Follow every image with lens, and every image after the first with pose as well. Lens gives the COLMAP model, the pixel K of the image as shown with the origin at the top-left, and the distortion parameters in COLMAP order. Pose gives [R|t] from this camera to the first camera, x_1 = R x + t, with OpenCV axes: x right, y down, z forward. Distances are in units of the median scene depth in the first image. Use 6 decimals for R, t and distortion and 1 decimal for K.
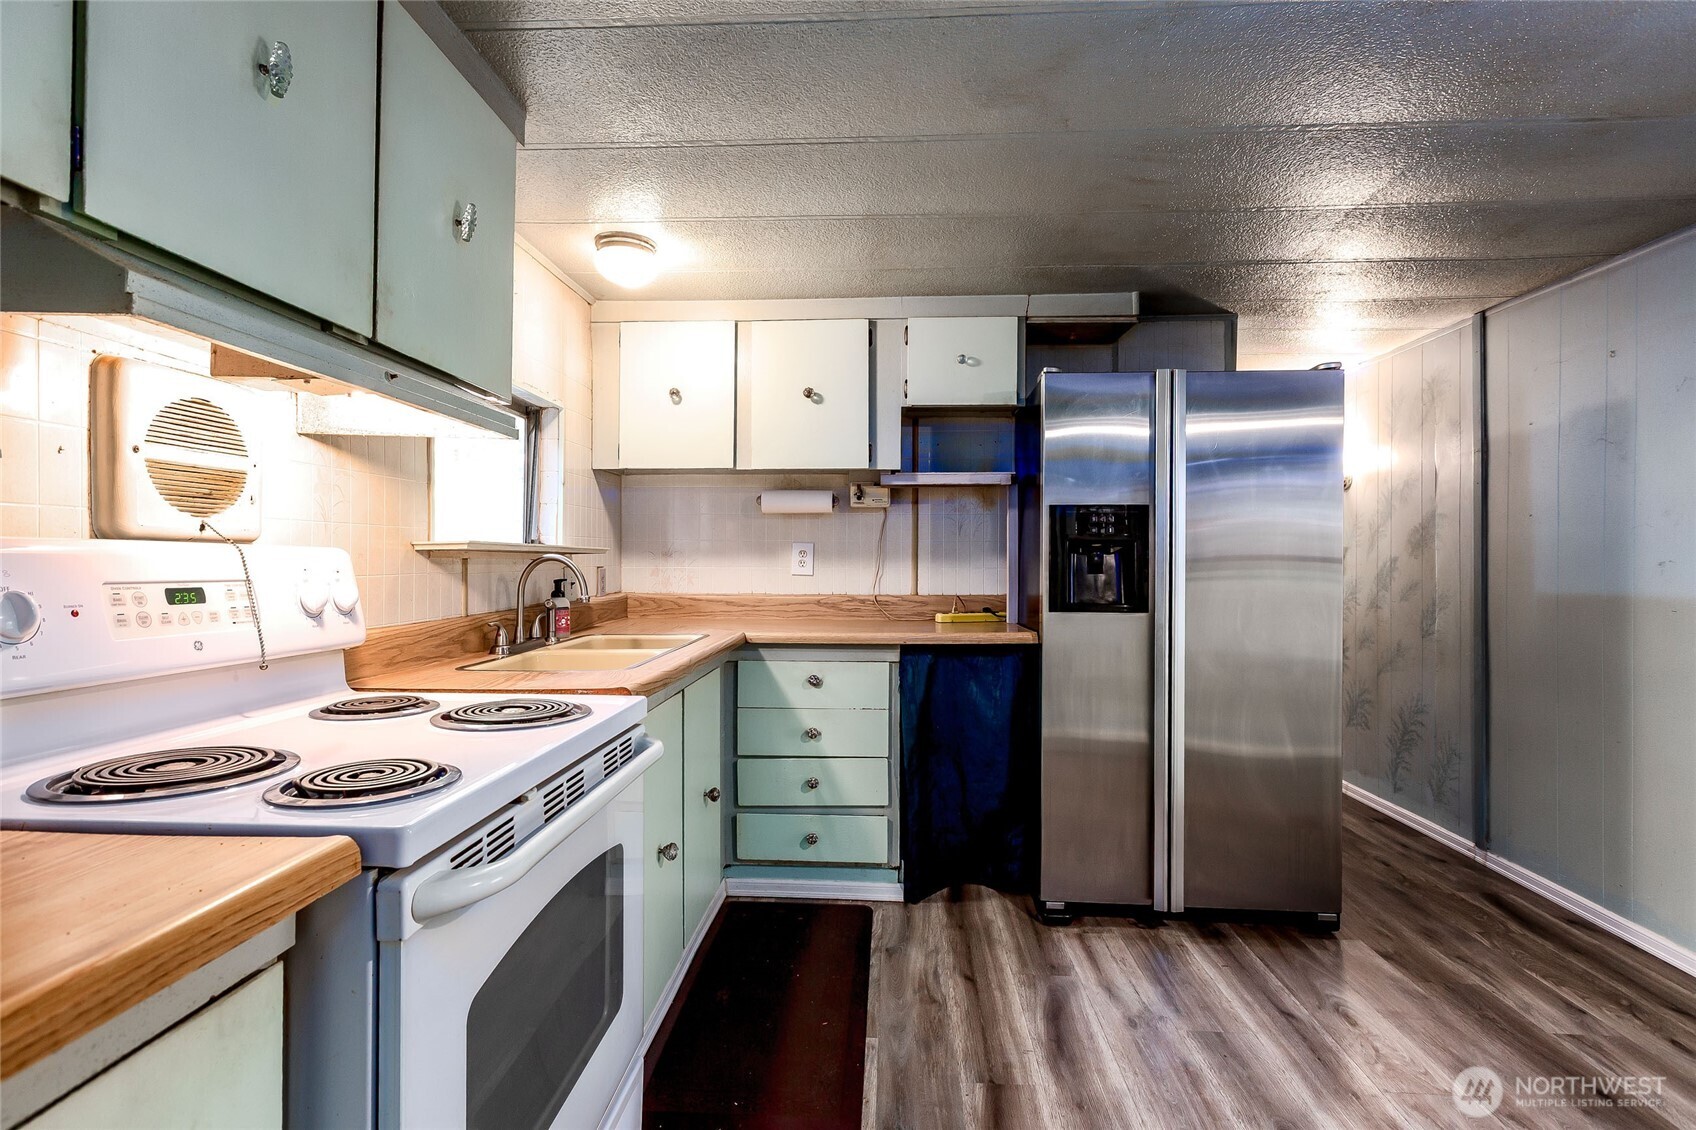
lens RADIAL K [[767.8, 0, 850.7], [0, 767.8, 560.4], [0, 0, 1]] dist [-0.001265, -0.000079]
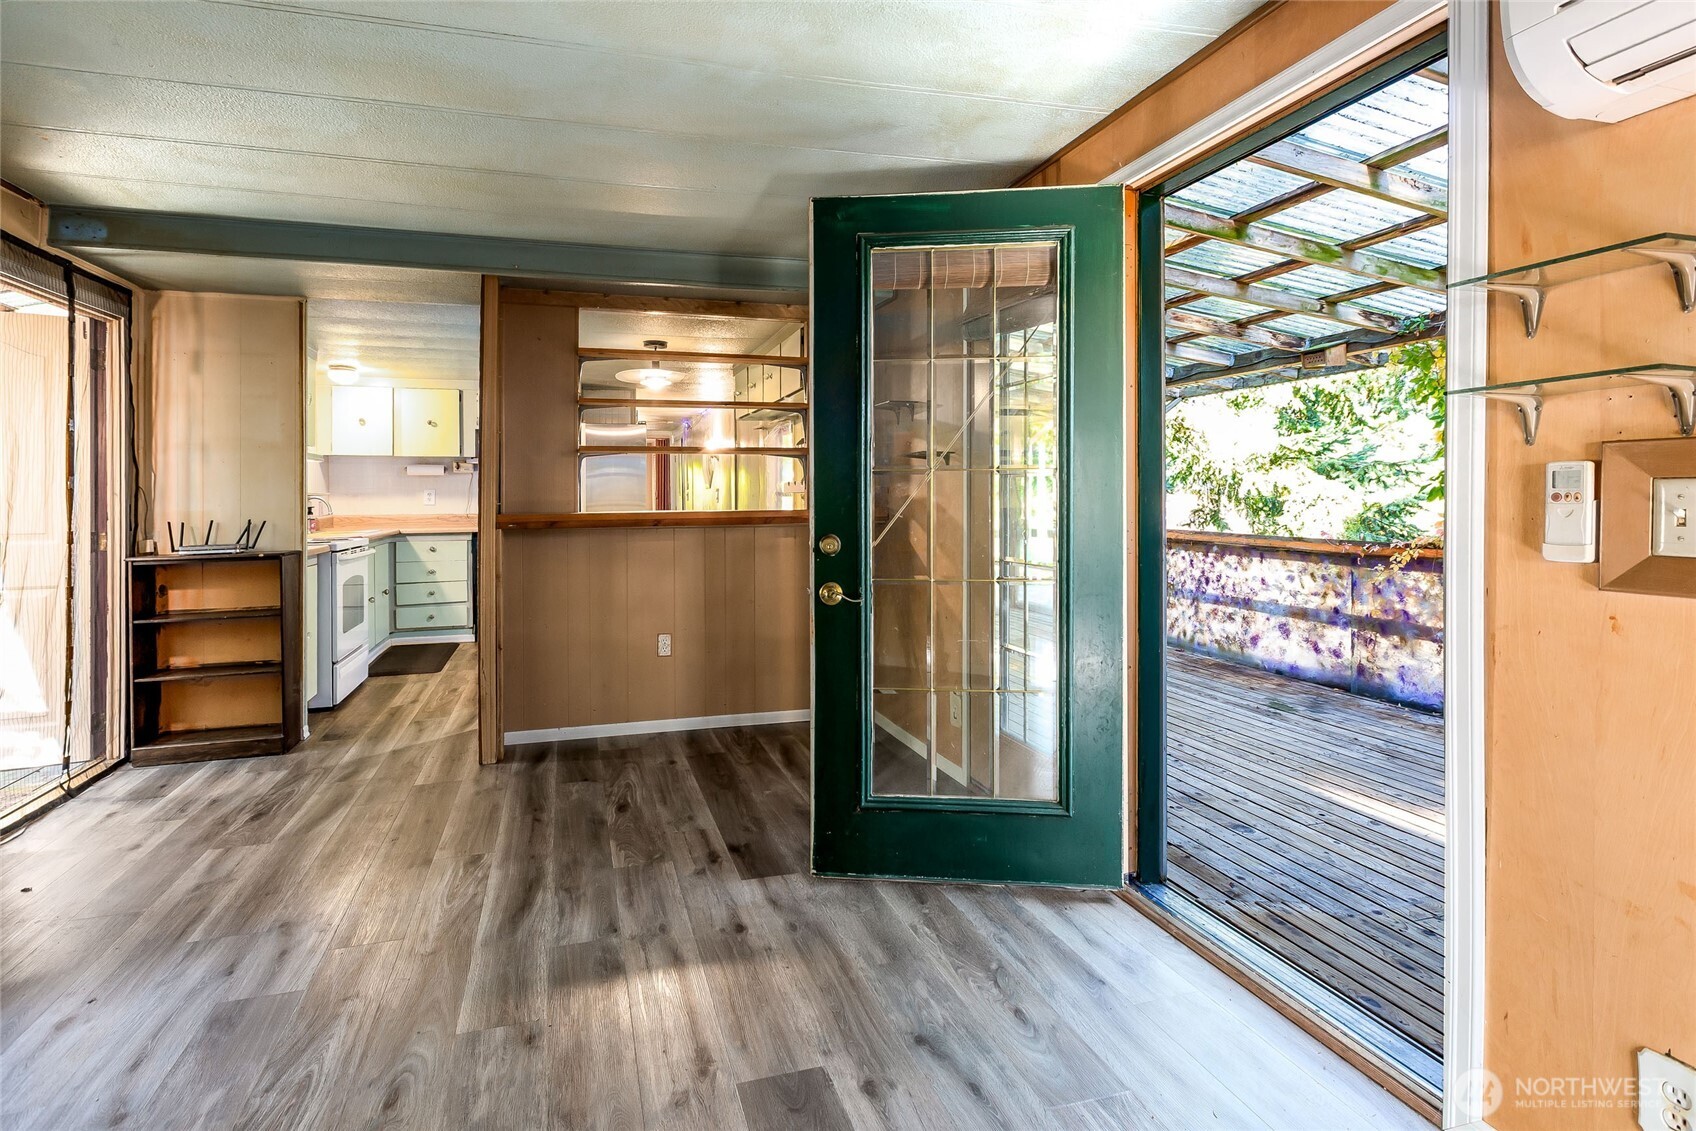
lens RADIAL K [[767.8, 0, 792.4], [0, 767.8, 503.0], [0, 0, 1]] dist [-0.001265, -0.000079]
pose [[0.940557, -0.006606, 0.339573, 0.186882], [0.005364, 0.999975, 0.004598, 0.011689], [-0.339595, -0.002504, 0.940569, -1.538461]]
